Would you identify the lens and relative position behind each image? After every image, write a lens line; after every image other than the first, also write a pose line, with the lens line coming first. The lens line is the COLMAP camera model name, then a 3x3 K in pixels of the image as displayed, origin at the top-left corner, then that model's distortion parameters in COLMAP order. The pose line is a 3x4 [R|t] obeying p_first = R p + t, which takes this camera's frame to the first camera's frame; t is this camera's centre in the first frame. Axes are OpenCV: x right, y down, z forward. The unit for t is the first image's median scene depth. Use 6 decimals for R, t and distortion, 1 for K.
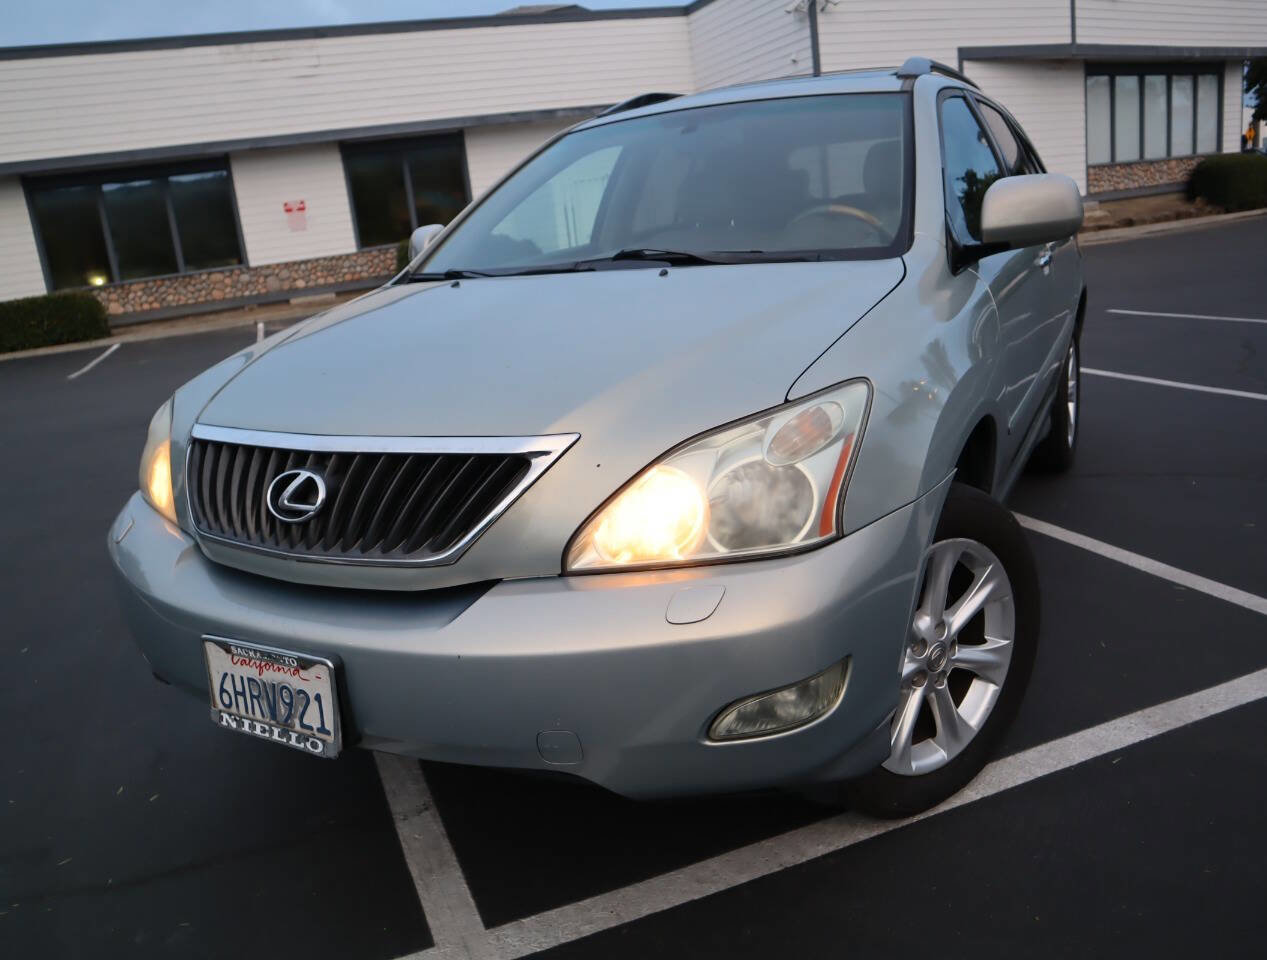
lens RADIAL K [[995.5, 0, 623.8], [0, 995.5, 462.1], [0, 0, 1]] dist [-0.122872, 0.080421]
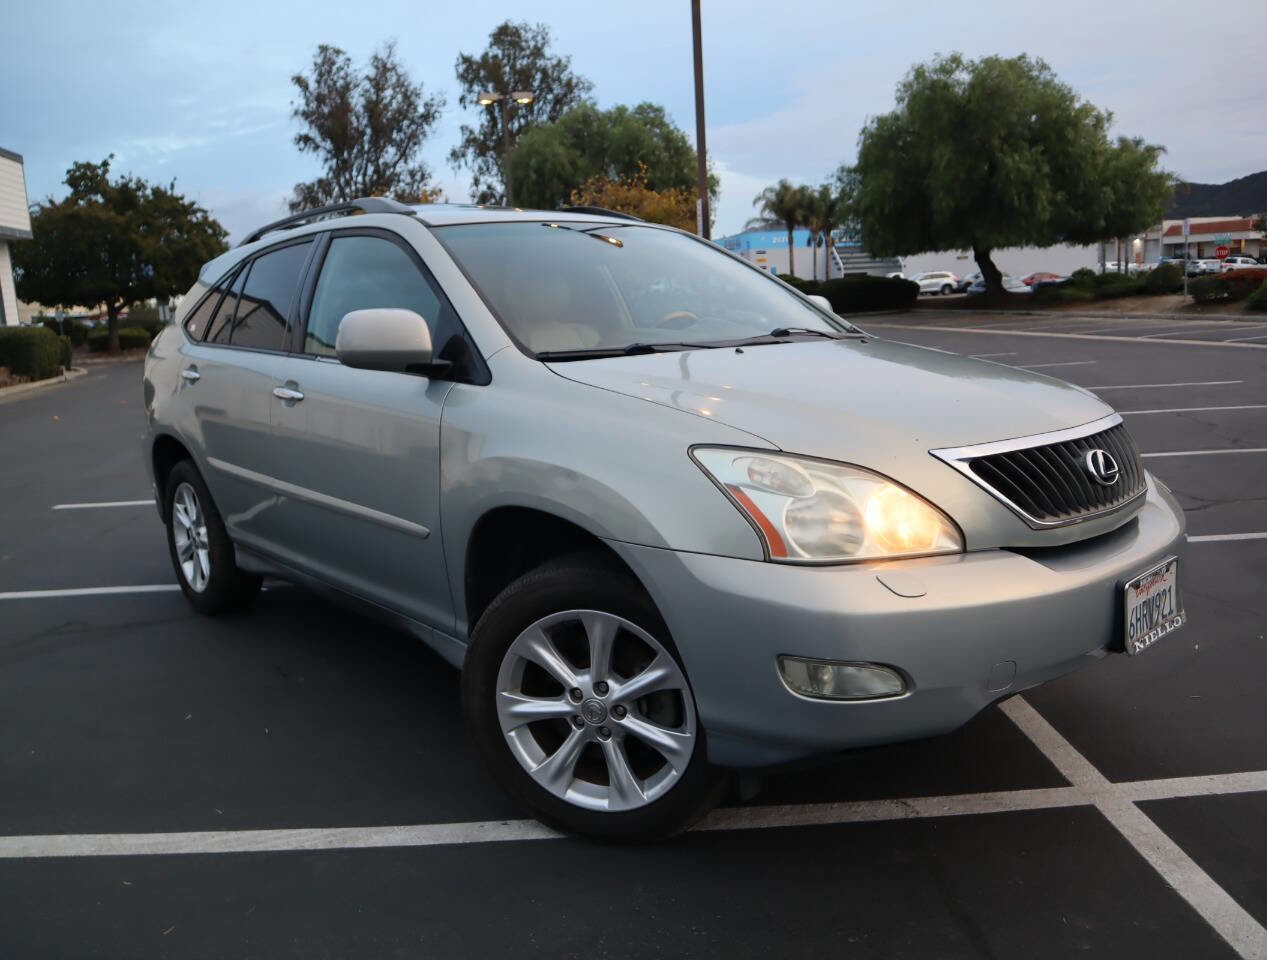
lens RADIAL K [[995.5, 0, 620.5], [0, 995.5, 469.2], [0, 0, 1]] dist [-0.122872, 0.080421]
pose [[0.351830, -0.077915, 0.932815, -0.140717], [0.239217, 0.970923, -0.009127, -0.008556], [-0.904981, 0.226357, 0.360239, 0.086170]]
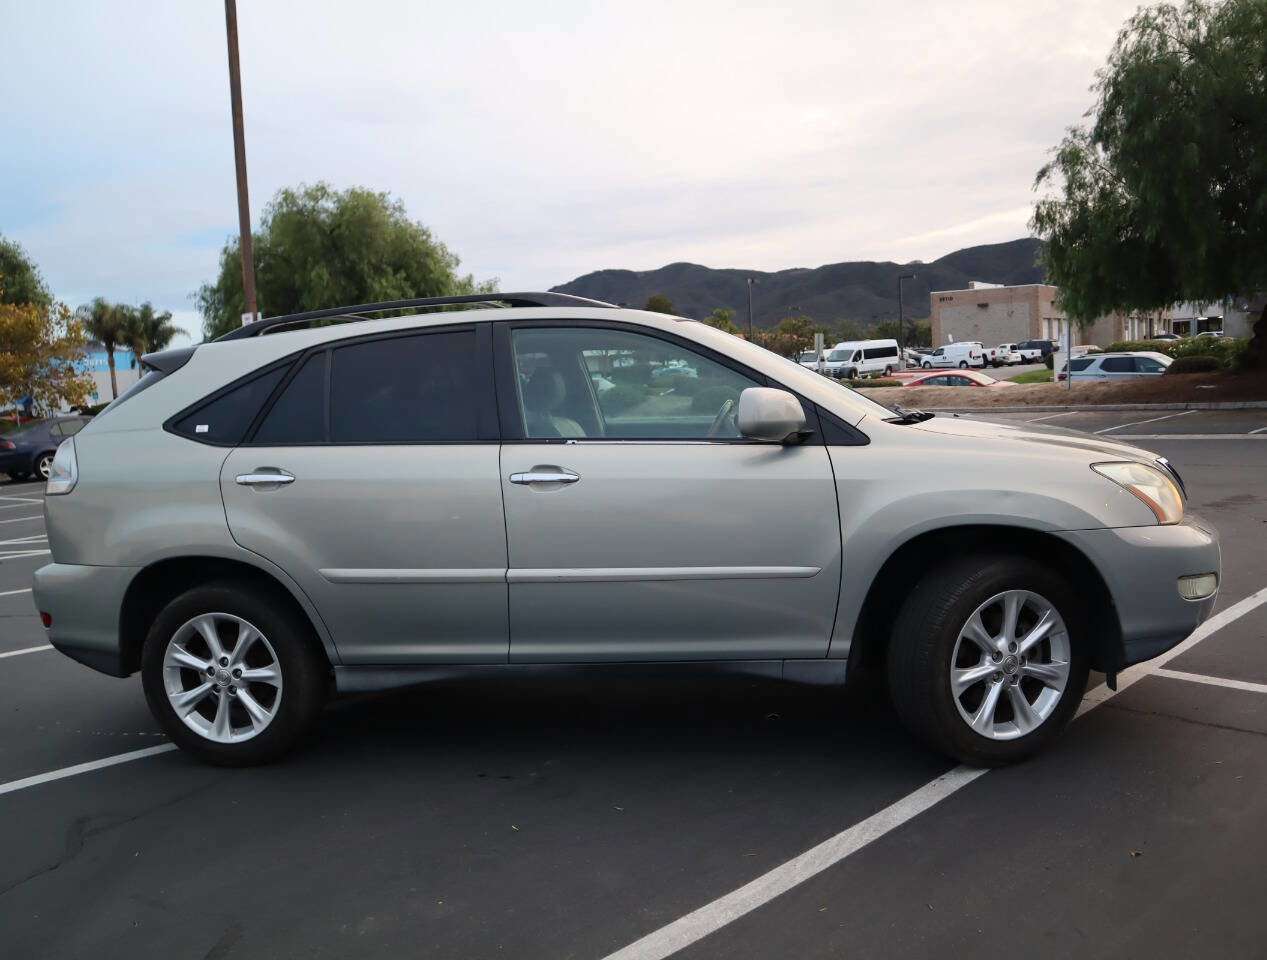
lens RADIAL K [[995.5, 0, 624.2], [0, 995.5, 475.6], [0, 0, 1]] dist [-0.122872, 0.080421]
pose [[-0.313608, 0.027733, 0.949147, -0.167461], [0.319976, 0.944198, 0.078135, -0.042962], [-0.894016, 0.328209, -0.304982, 0.224099]]
